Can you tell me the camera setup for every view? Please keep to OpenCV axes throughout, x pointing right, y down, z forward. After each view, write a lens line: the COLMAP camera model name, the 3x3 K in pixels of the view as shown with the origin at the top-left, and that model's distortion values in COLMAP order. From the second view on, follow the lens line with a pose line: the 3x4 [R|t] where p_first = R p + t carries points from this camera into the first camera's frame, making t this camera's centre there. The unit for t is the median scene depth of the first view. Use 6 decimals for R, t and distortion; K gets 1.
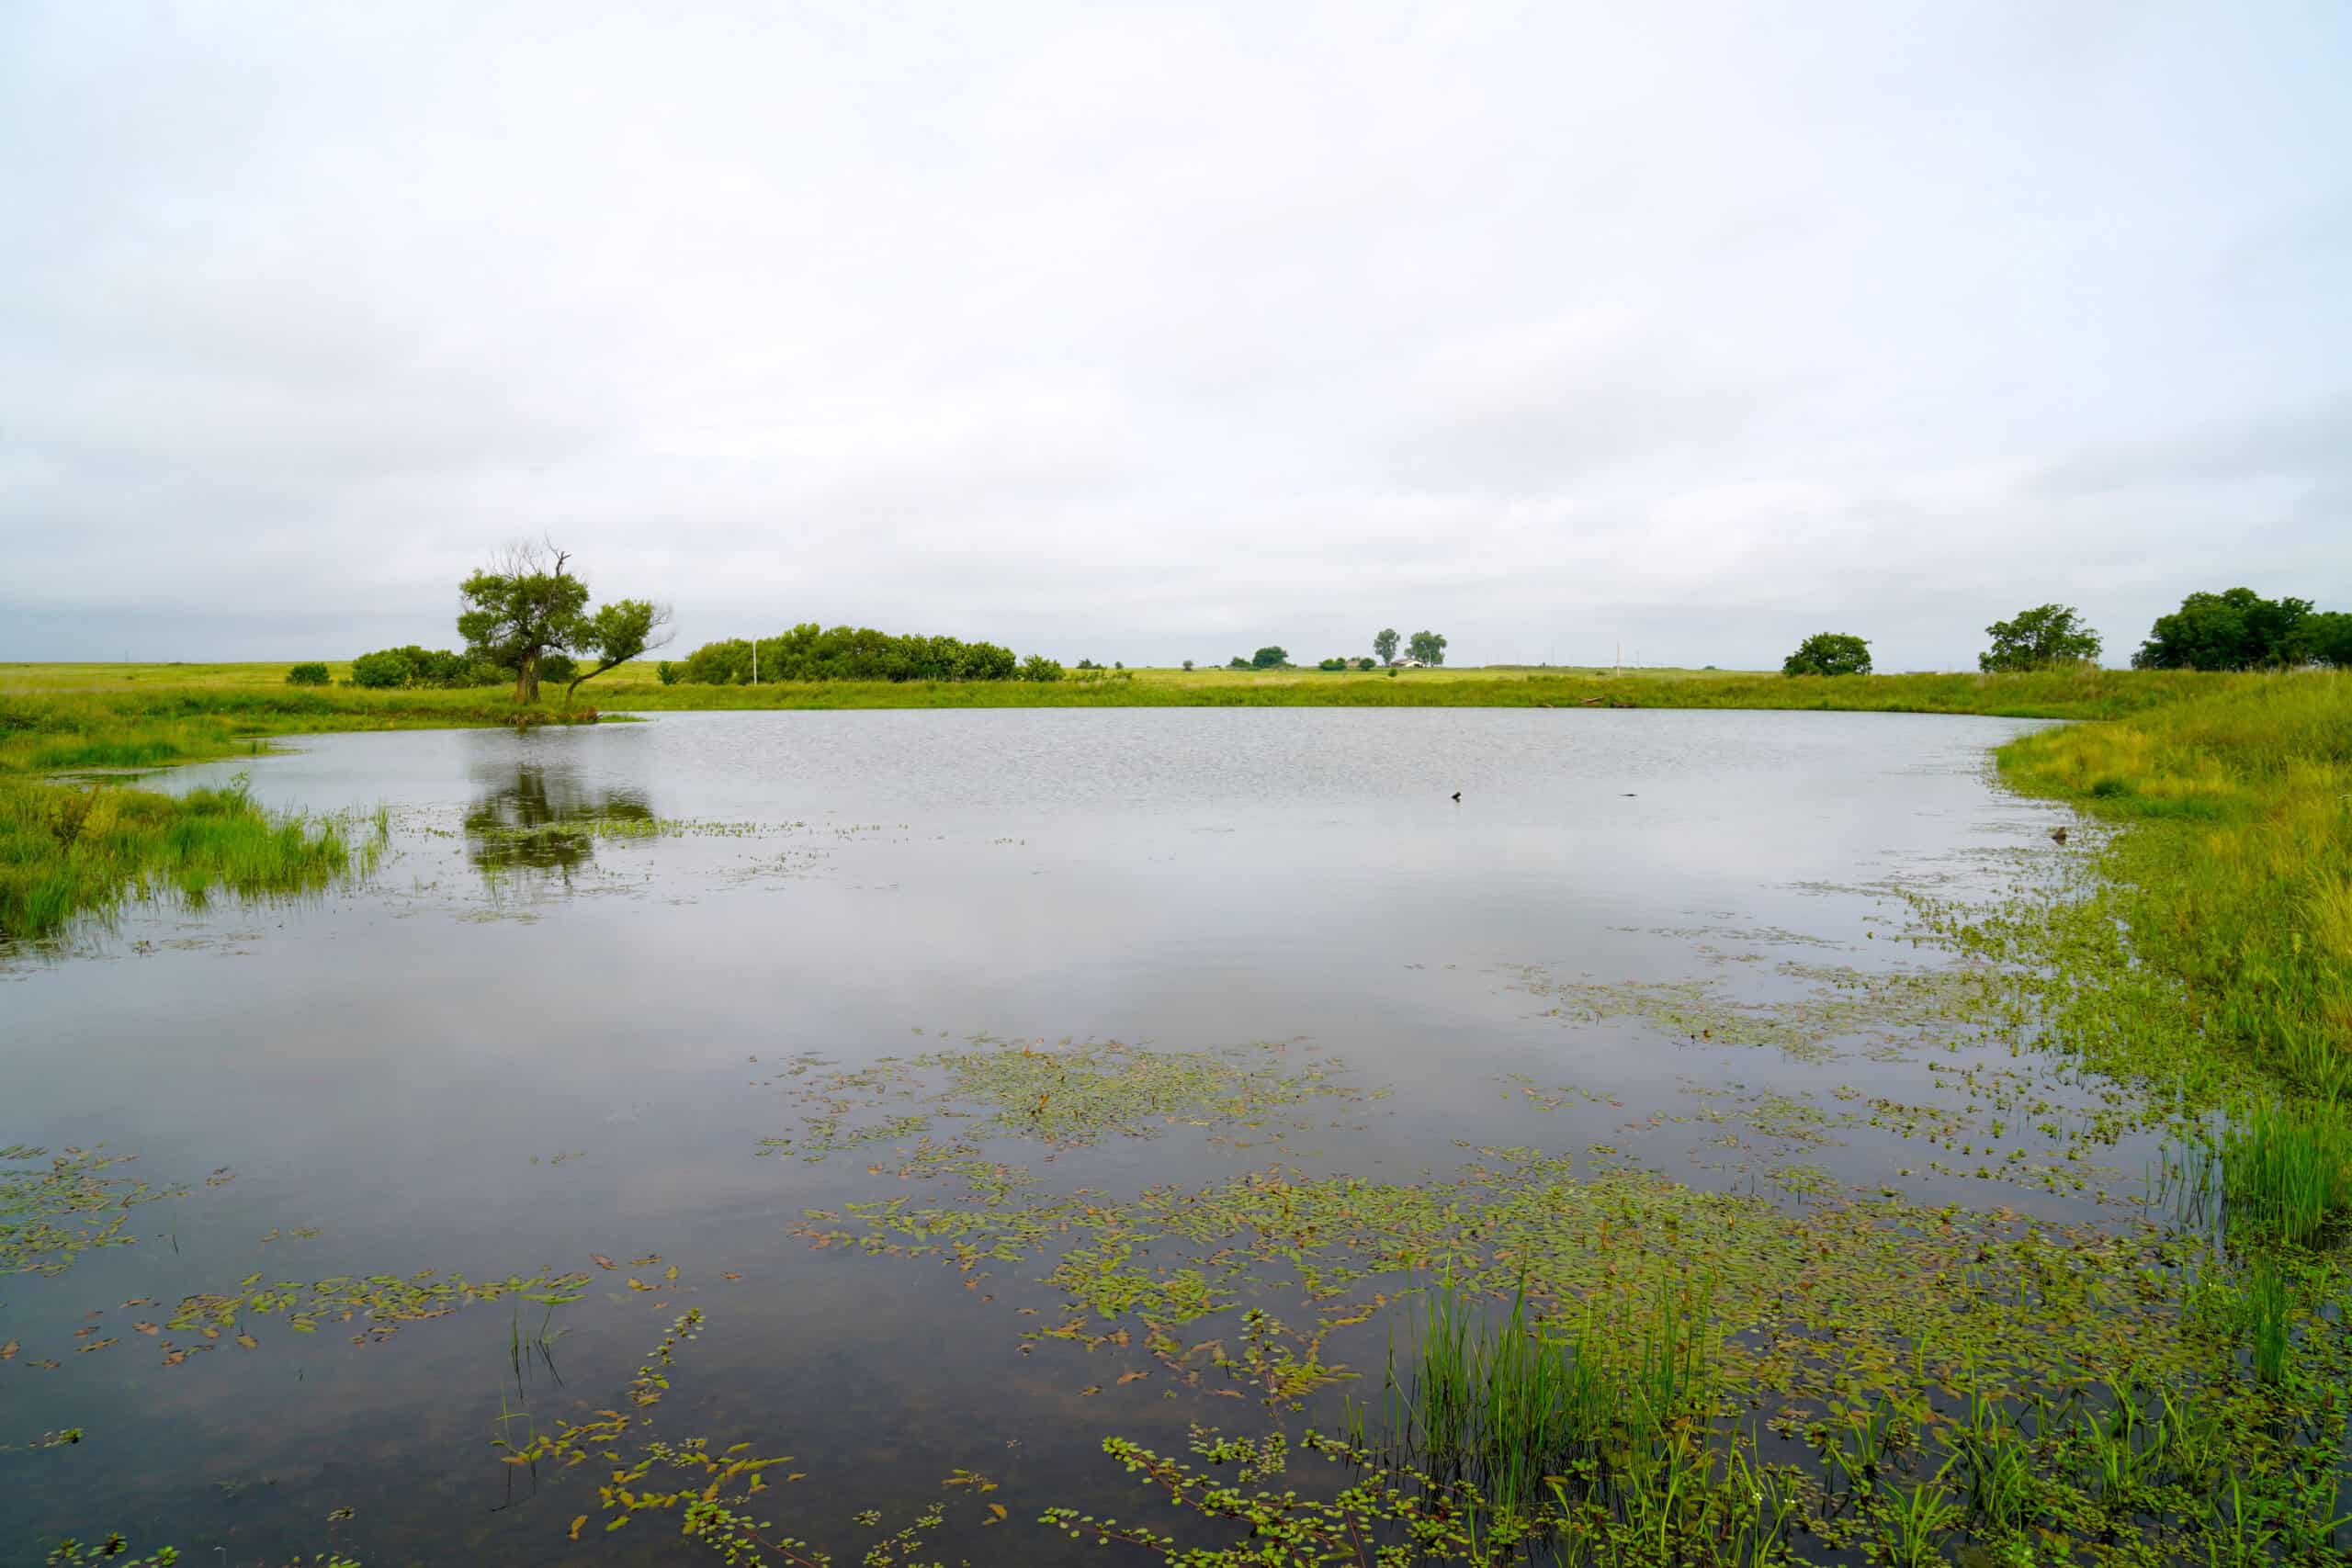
lens RADIAL K [[1718.8, 0, 1173.3], [0, 1718.8, 782.7], [0, 0, 1]] dist [-0.032040, 0.005150]
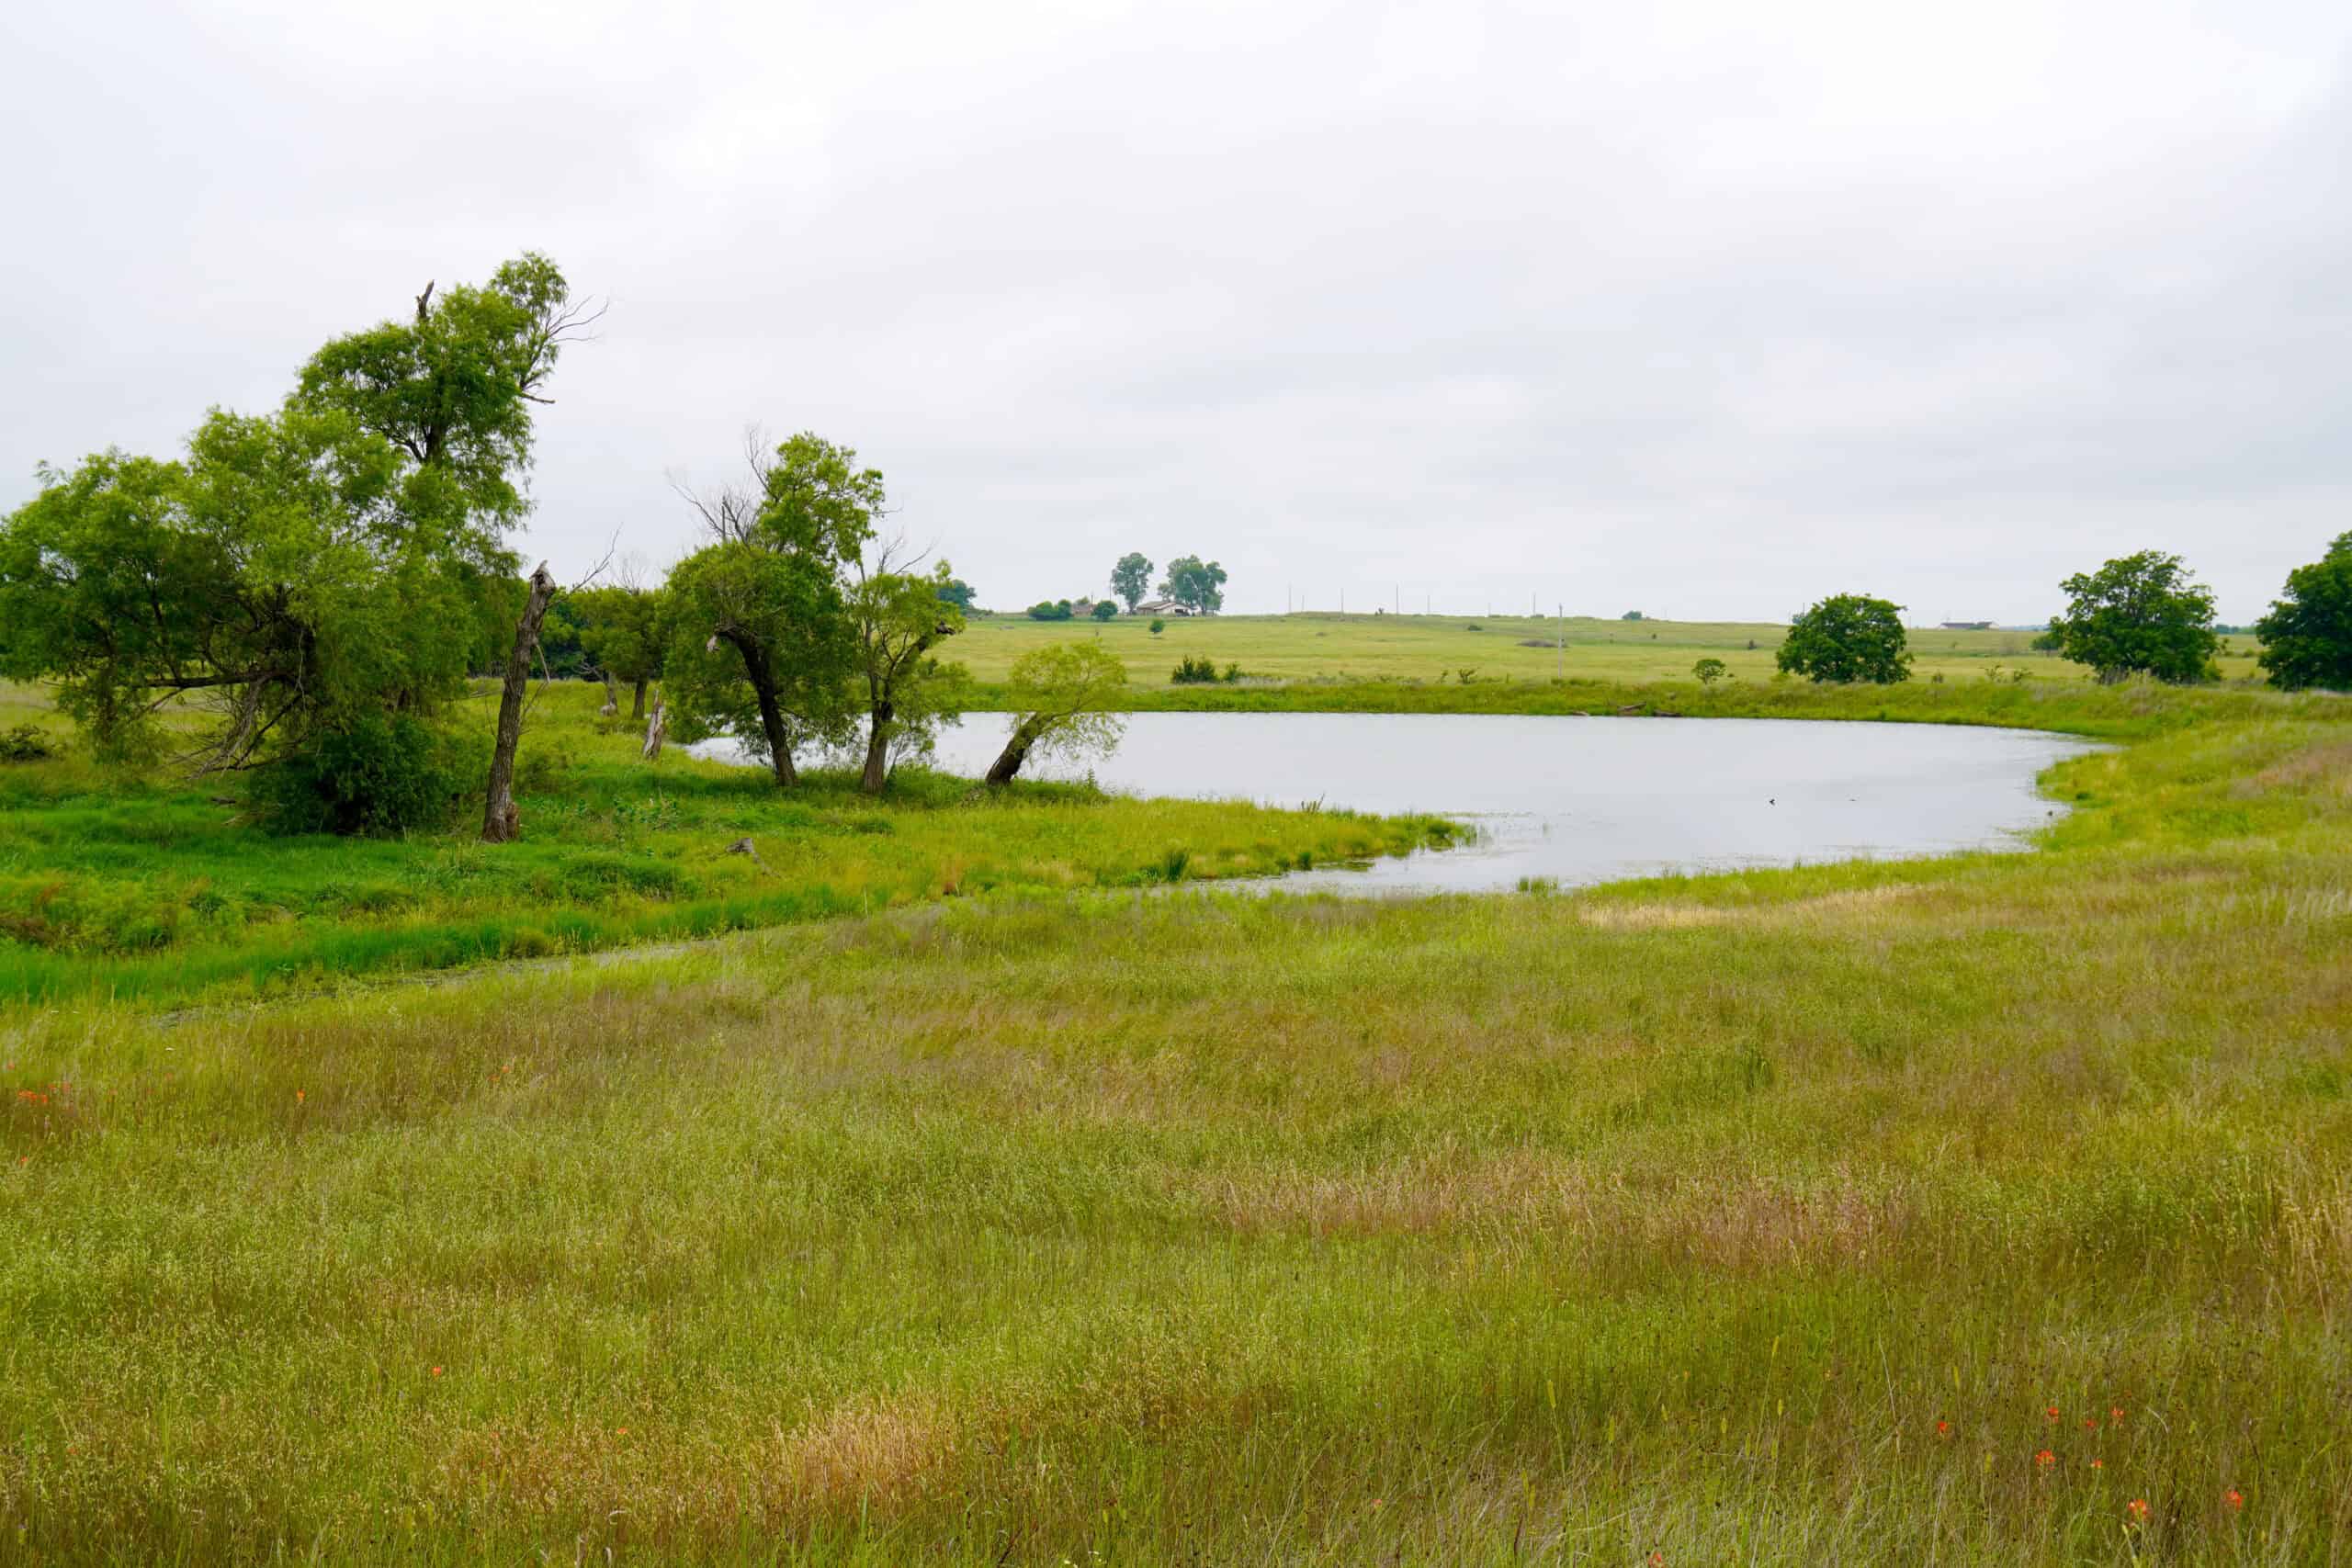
lens RADIAL K [[2812.4, 0, 1177.3], [0, 2812.4, 798.4], [0, 0, 1]] dist [0.185327, 0.000000]
pose [[0.989797, -0.004145, 0.142425, -0.070994], [0.004279, 0.999991, -0.000638, 0.000307], [-0.142421, 0.001241, 0.989805, -0.156849]]
